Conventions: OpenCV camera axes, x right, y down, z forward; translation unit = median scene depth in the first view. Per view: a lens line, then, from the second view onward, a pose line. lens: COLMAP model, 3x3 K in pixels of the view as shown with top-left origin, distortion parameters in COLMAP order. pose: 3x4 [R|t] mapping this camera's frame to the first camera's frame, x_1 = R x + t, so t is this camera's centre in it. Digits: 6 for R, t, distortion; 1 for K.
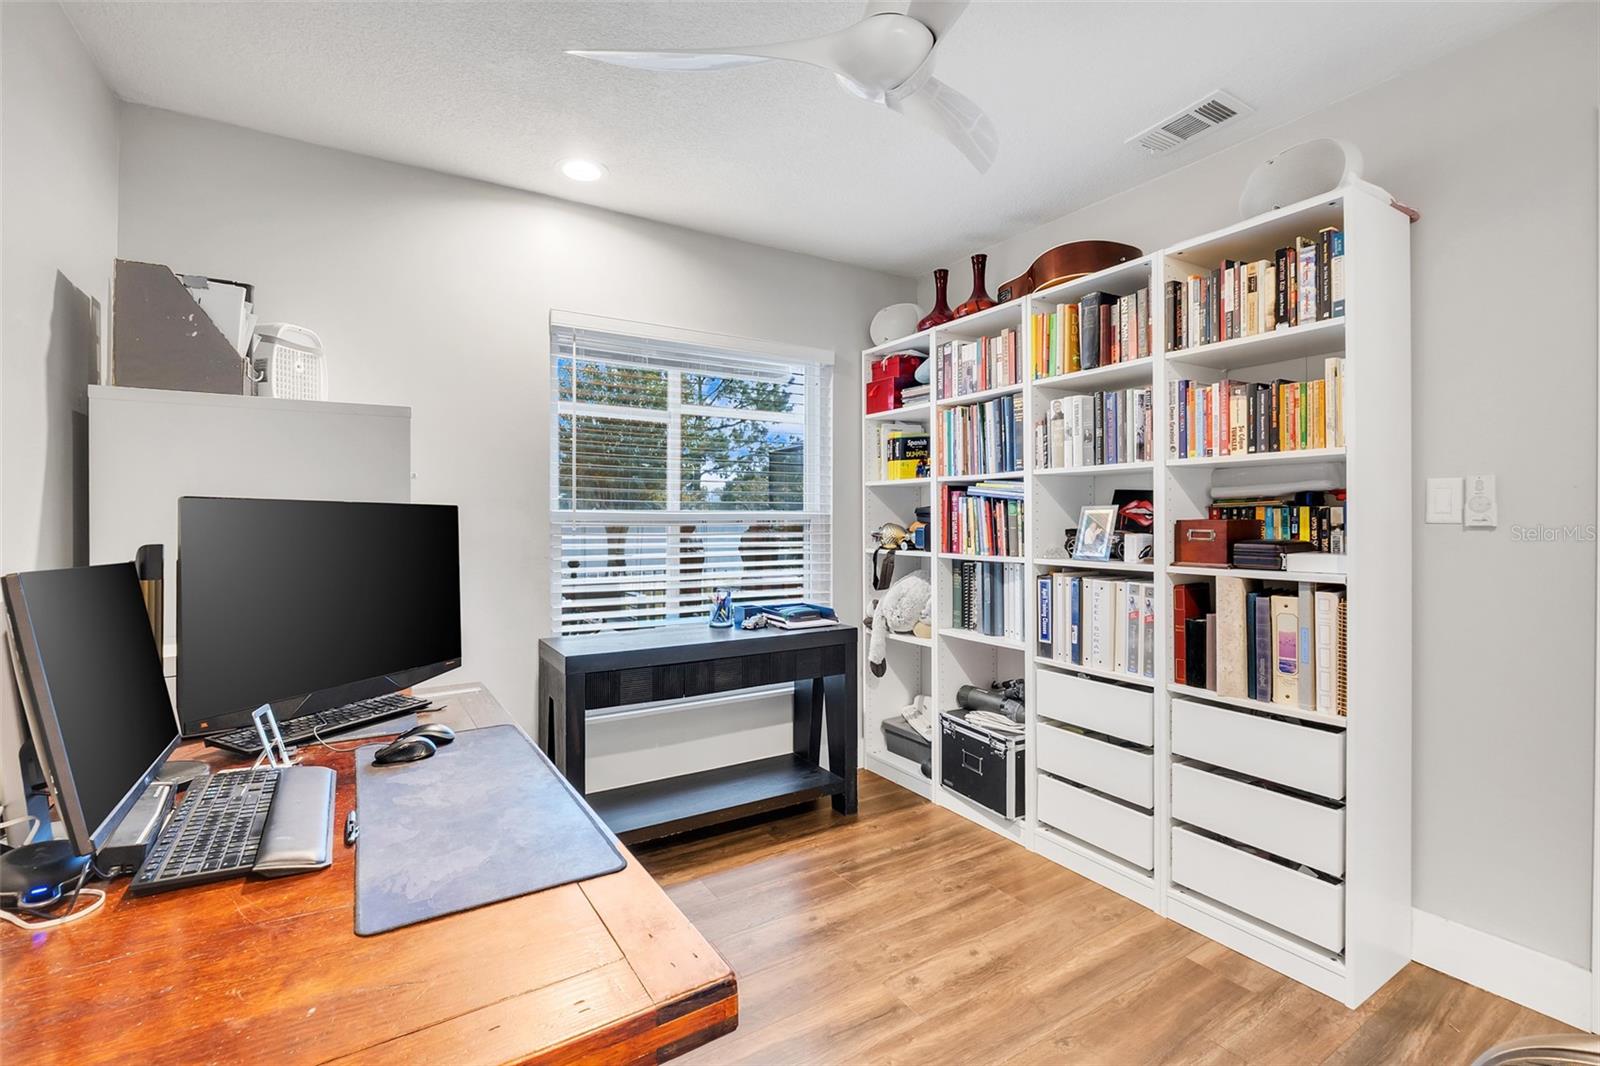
lens RADIAL K [[719.2, 0, 797.5], [0, 719.2, 535.7], [0, 0, 1]] dist [-0.004523, -0.000731]
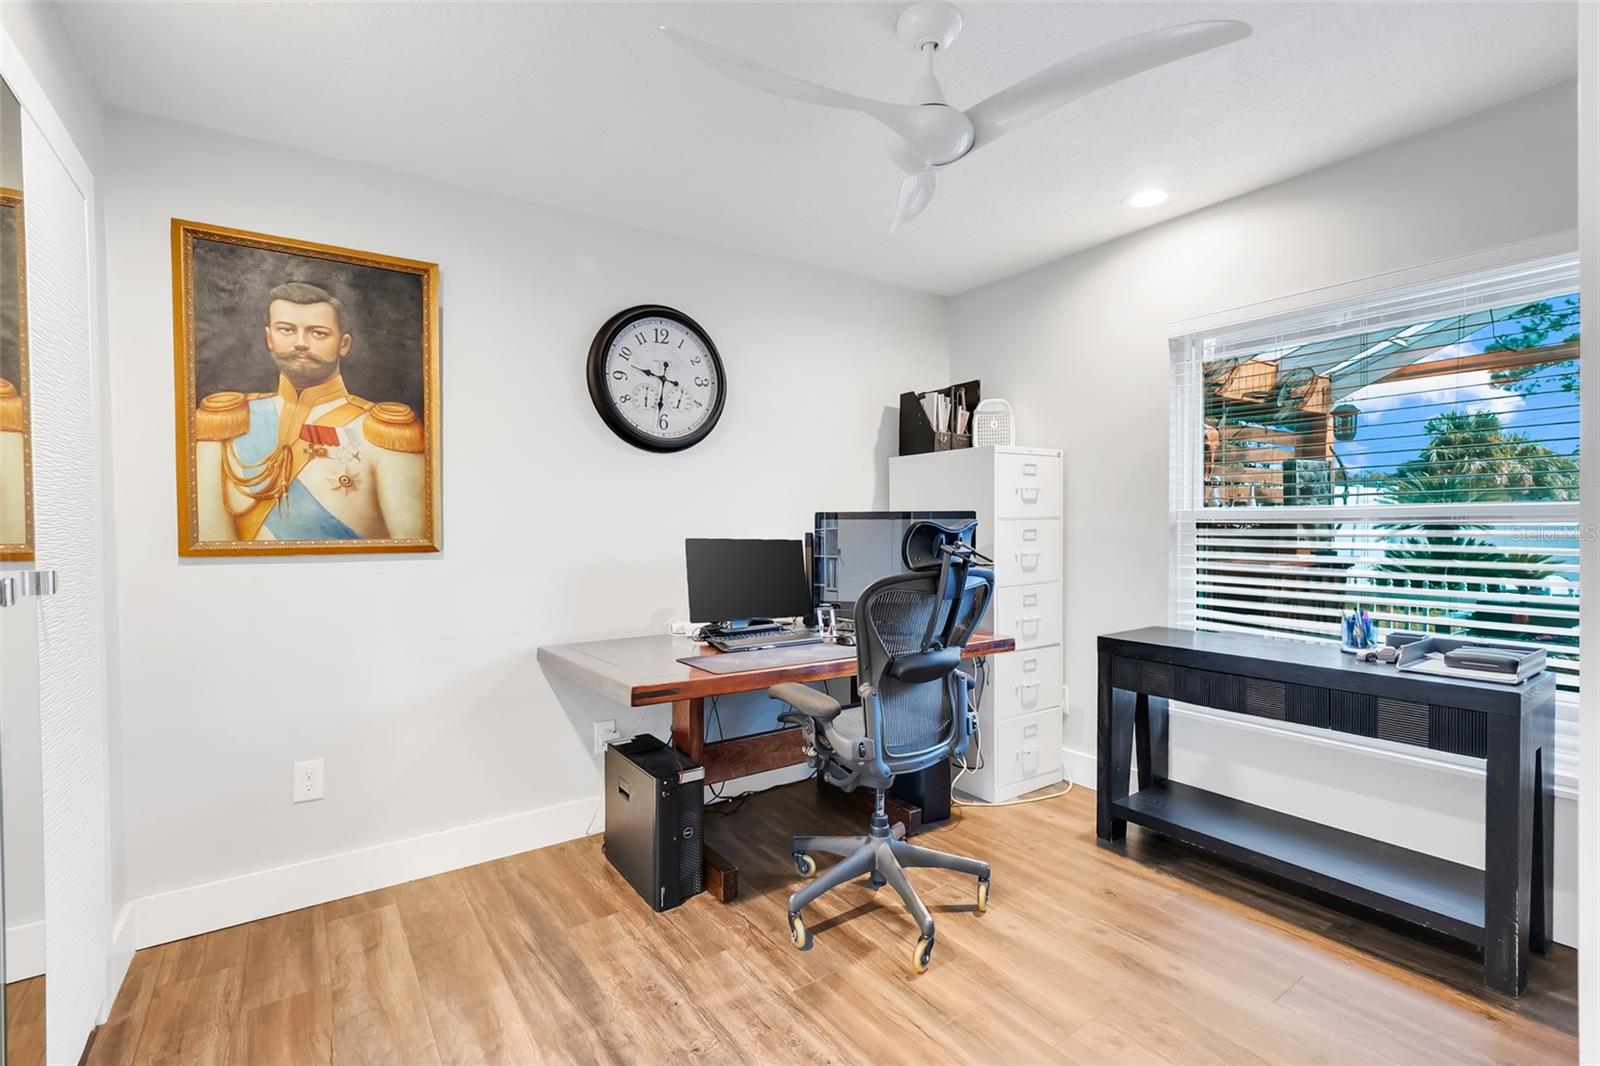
lens RADIAL K [[719.2, 0, 794.6], [0, 719.2, 527.4], [0, 0, 1]] dist [-0.004523, -0.000731]
pose [[0.048274, 0.007887, -0.998803, 0.717391], [-0.010673, 0.999916, 0.007380, -0.011103], [0.998777, 0.010304, 0.048354, 0.391432]]
